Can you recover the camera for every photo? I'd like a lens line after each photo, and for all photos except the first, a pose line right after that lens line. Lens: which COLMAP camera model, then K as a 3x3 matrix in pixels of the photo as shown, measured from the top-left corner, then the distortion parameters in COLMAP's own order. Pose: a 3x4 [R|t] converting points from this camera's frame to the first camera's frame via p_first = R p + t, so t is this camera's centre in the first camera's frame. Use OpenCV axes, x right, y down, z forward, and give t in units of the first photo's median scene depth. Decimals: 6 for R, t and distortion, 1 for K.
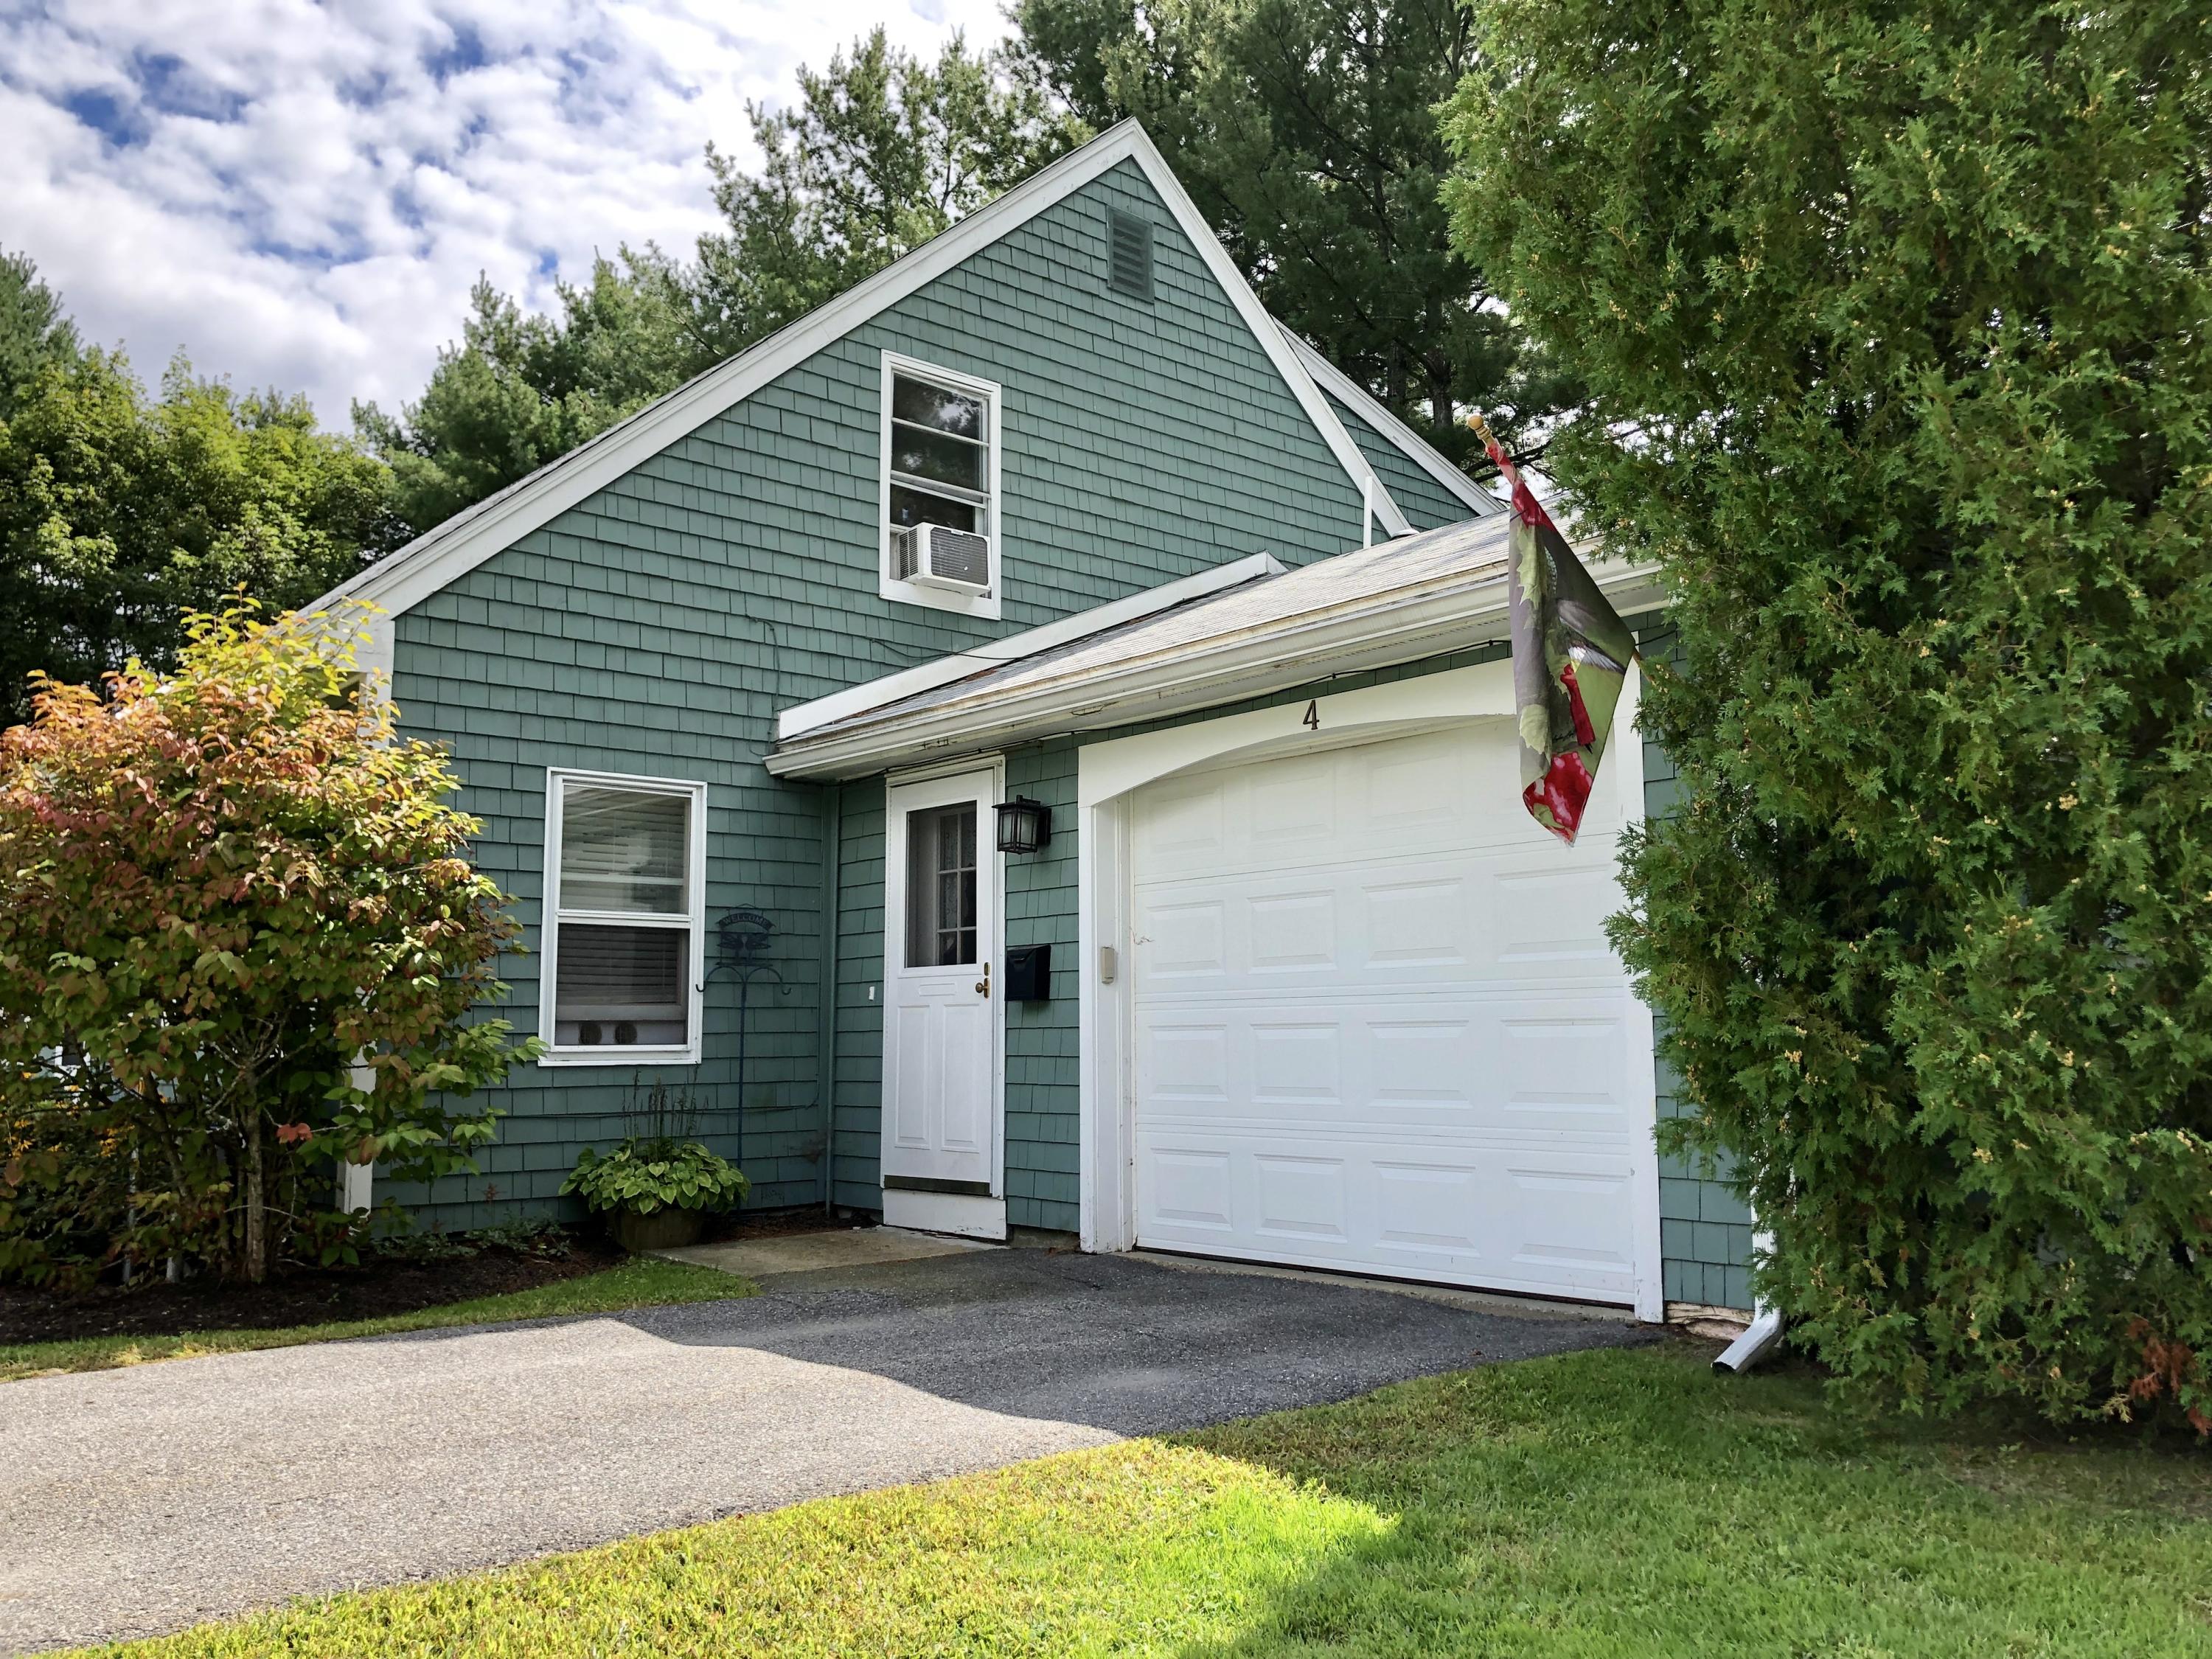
lens RADIAL K [[1827.1, 0, 1106.0], [0, 1827.1, 829.5], [0, 0, 1]] dist [0.052602, -0.000123]
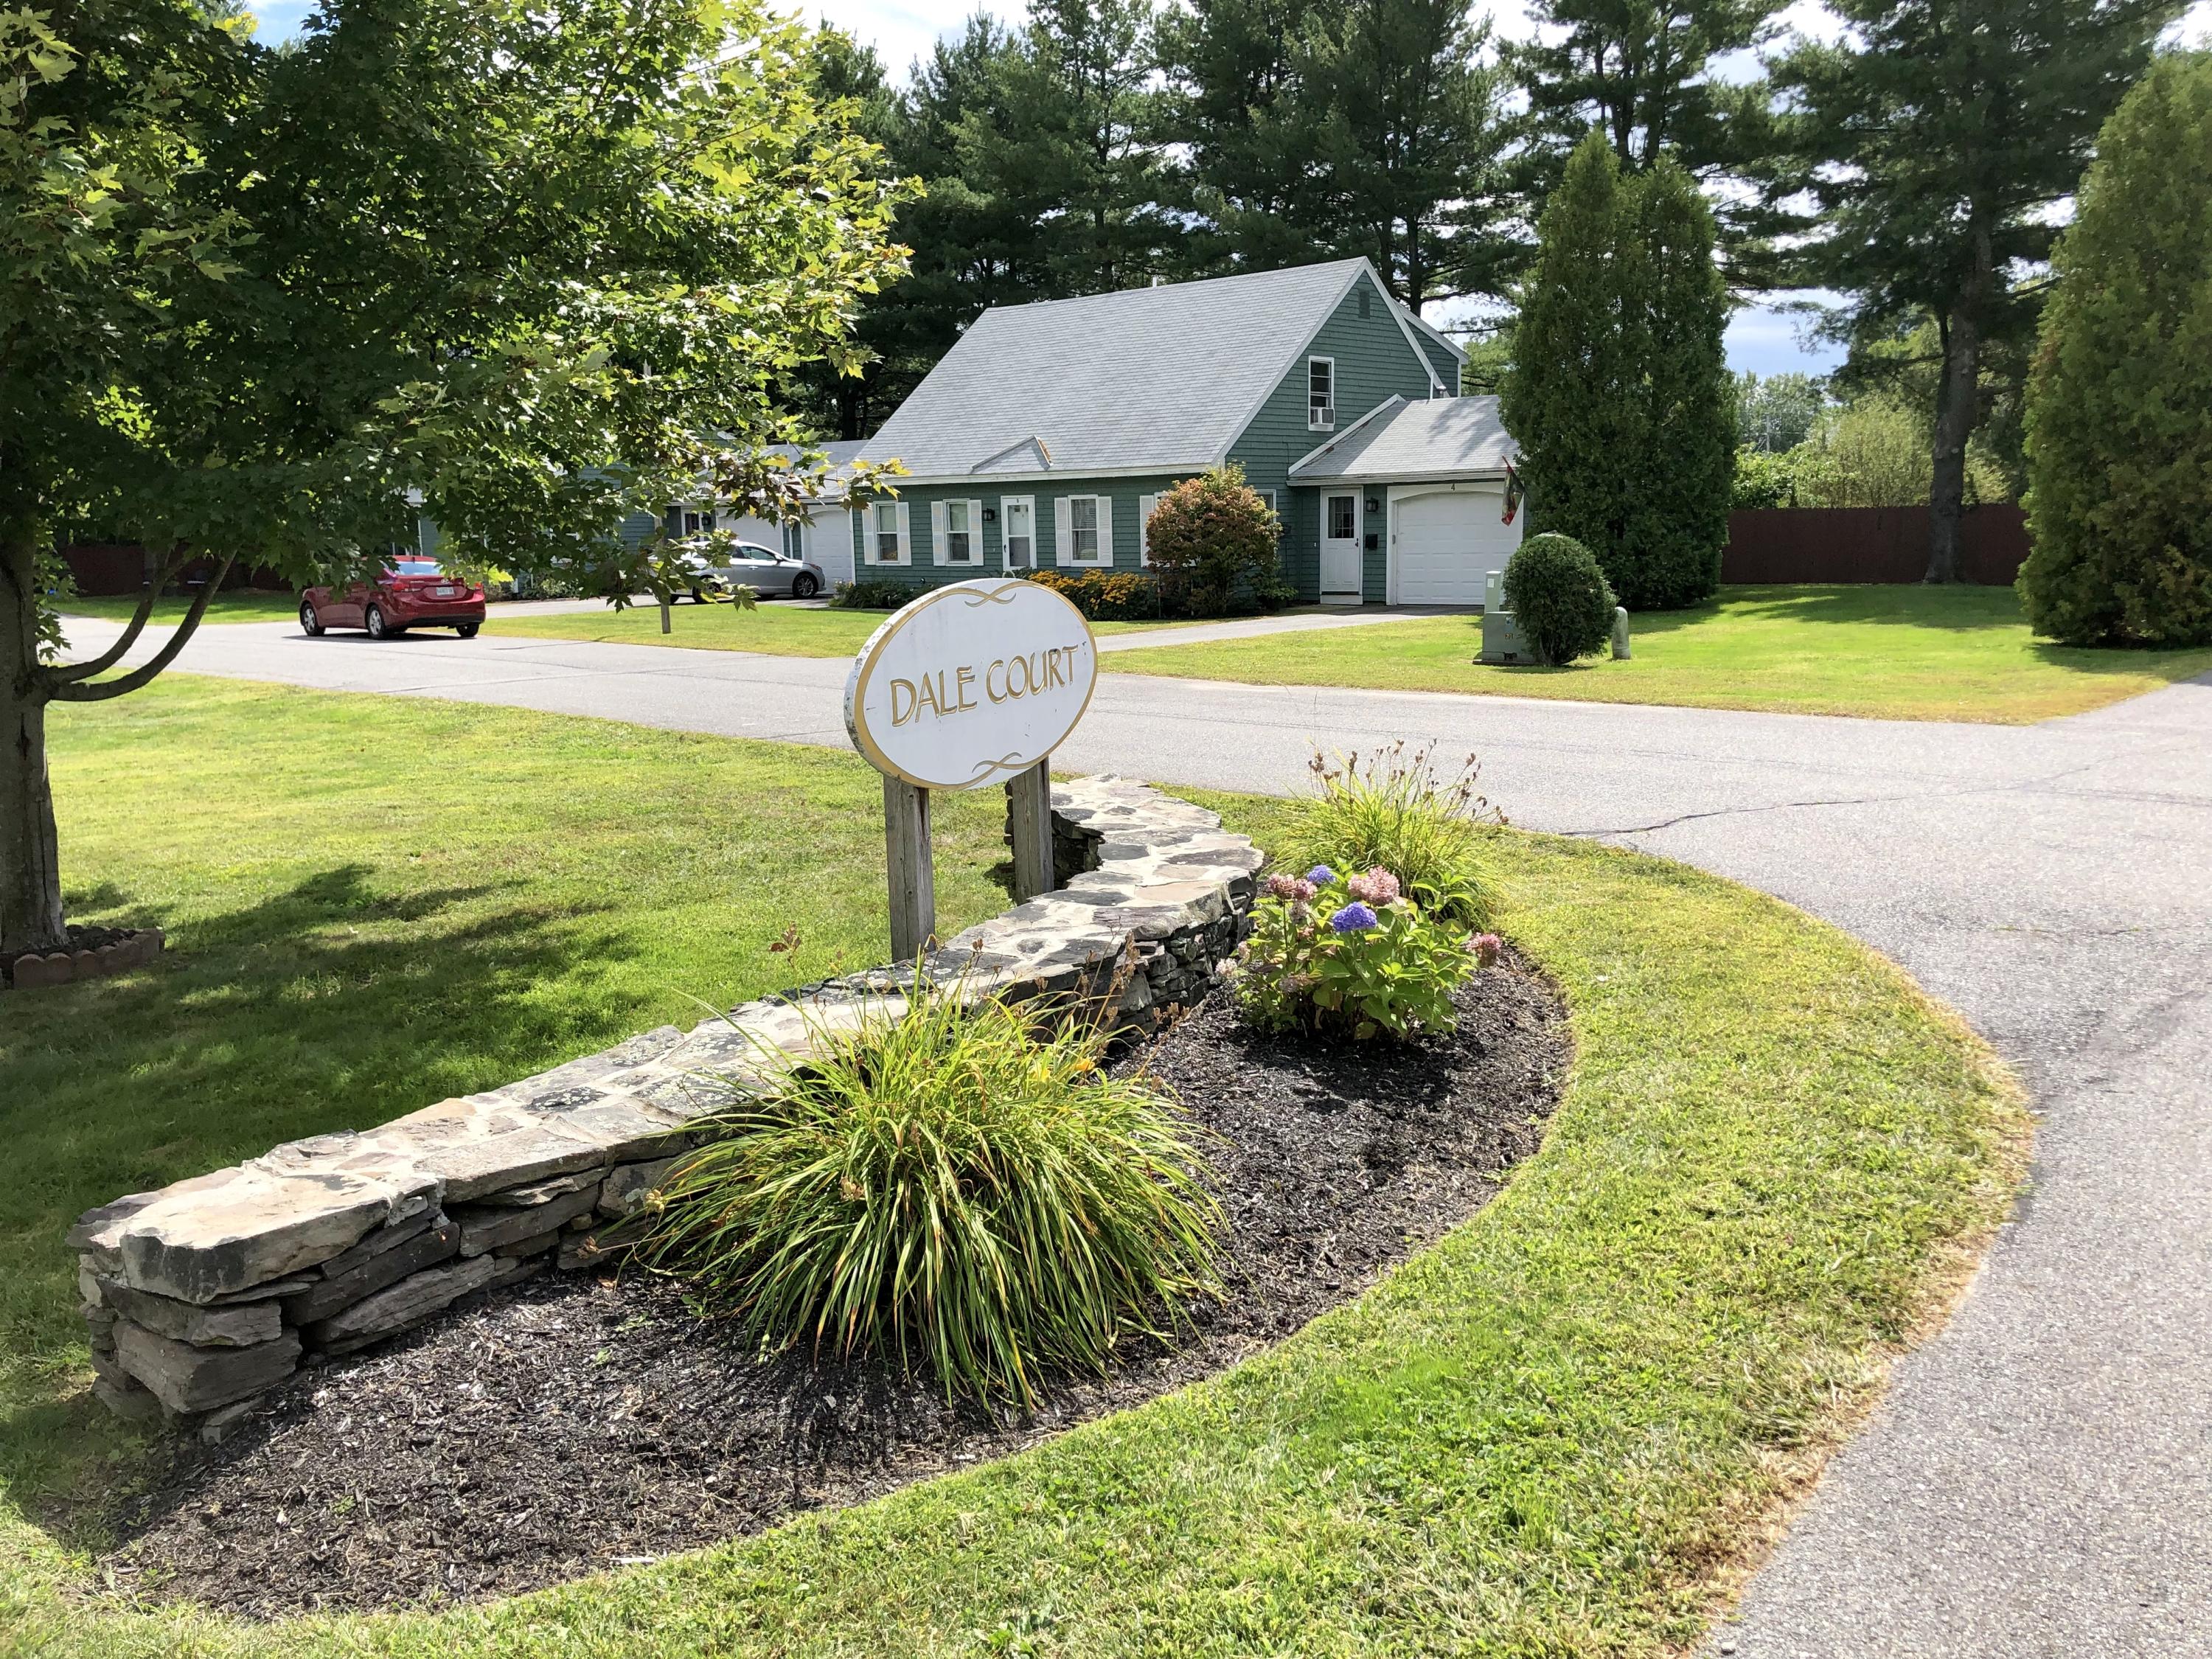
lens RADIAL K [[1800.0, 0, 1106.0], [0, 1800.0, 829.5], [0, 0, 1]] dist [0.071336, -0.266977]
pose [[0.993653, -0.032614, 0.107657, -1.041597], [0.000600, 0.958571, 0.284854, -0.435715], [-0.112487, -0.282981, 0.952506, -2.853526]]
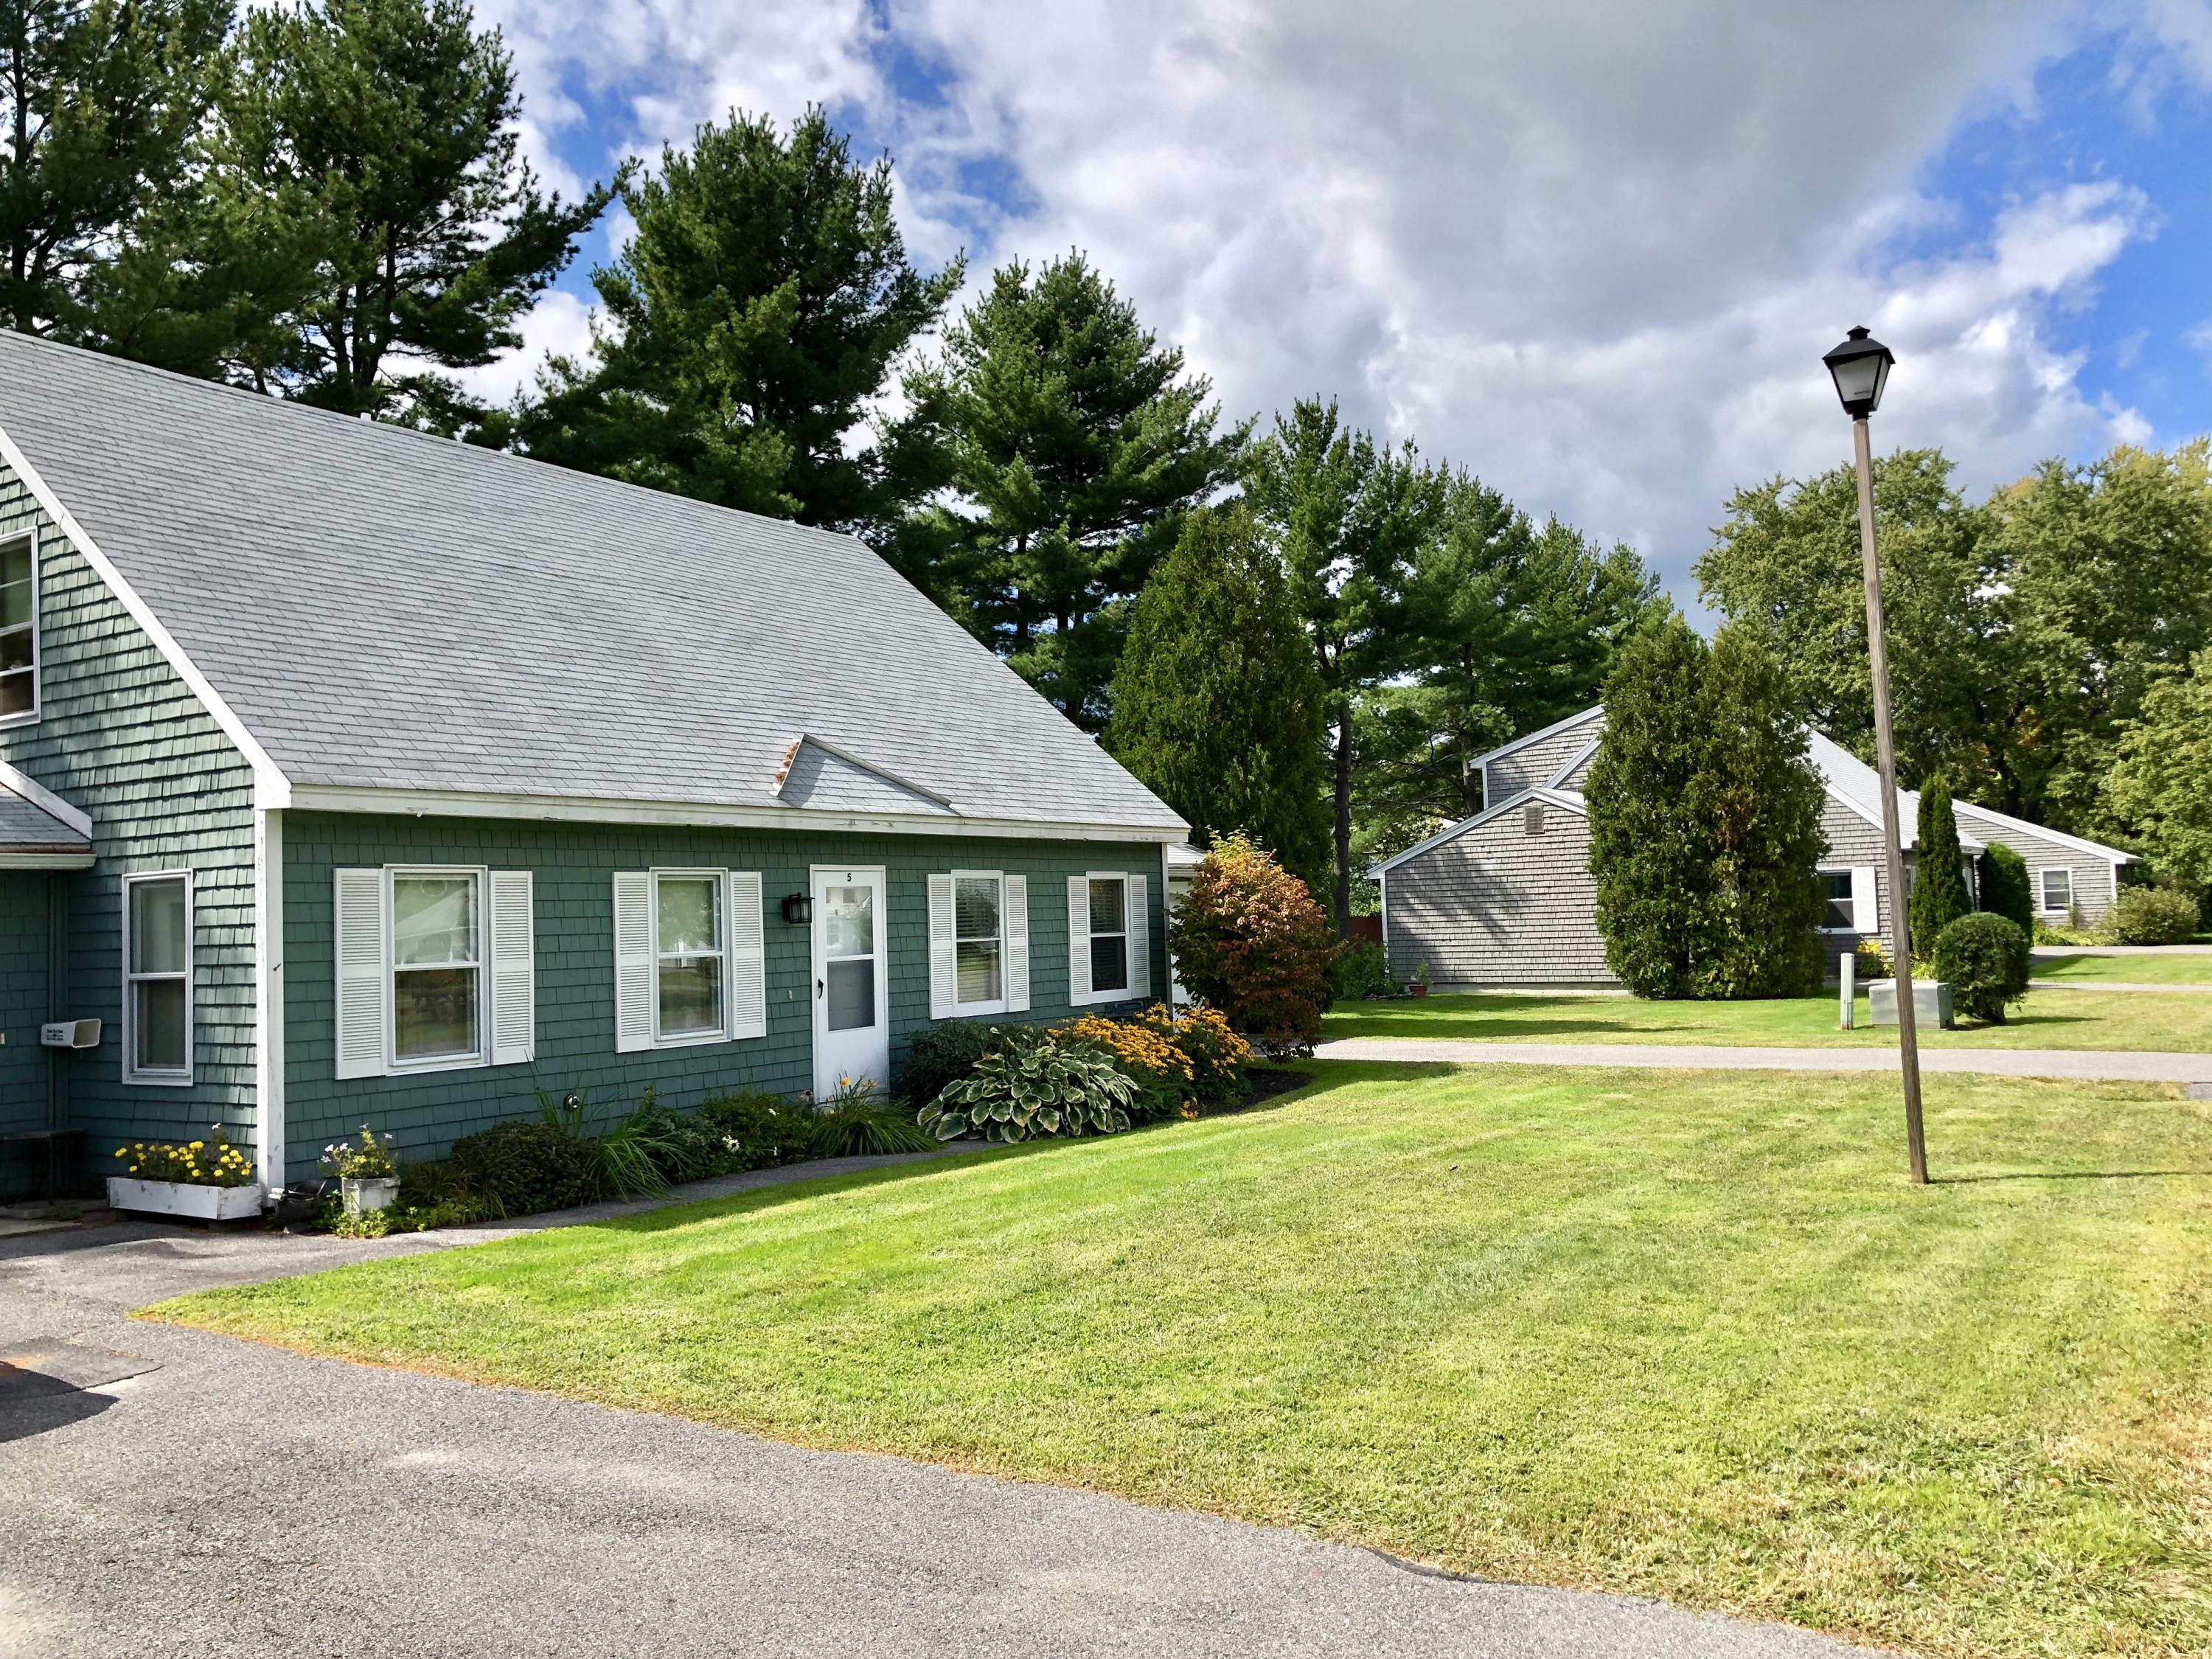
lens RADIAL K [[1827.1, 0, 1106.0], [0, 1827.1, 829.5], [0, 0, 1]] dist [0.052602, -0.000123]
pose [[-0.279025, 0.074660, 0.957377, -2.604745], [-0.071355, 0.992605, -0.098204, 0.141614], [-0.957629, -0.095715, -0.271635, 1.658855]]
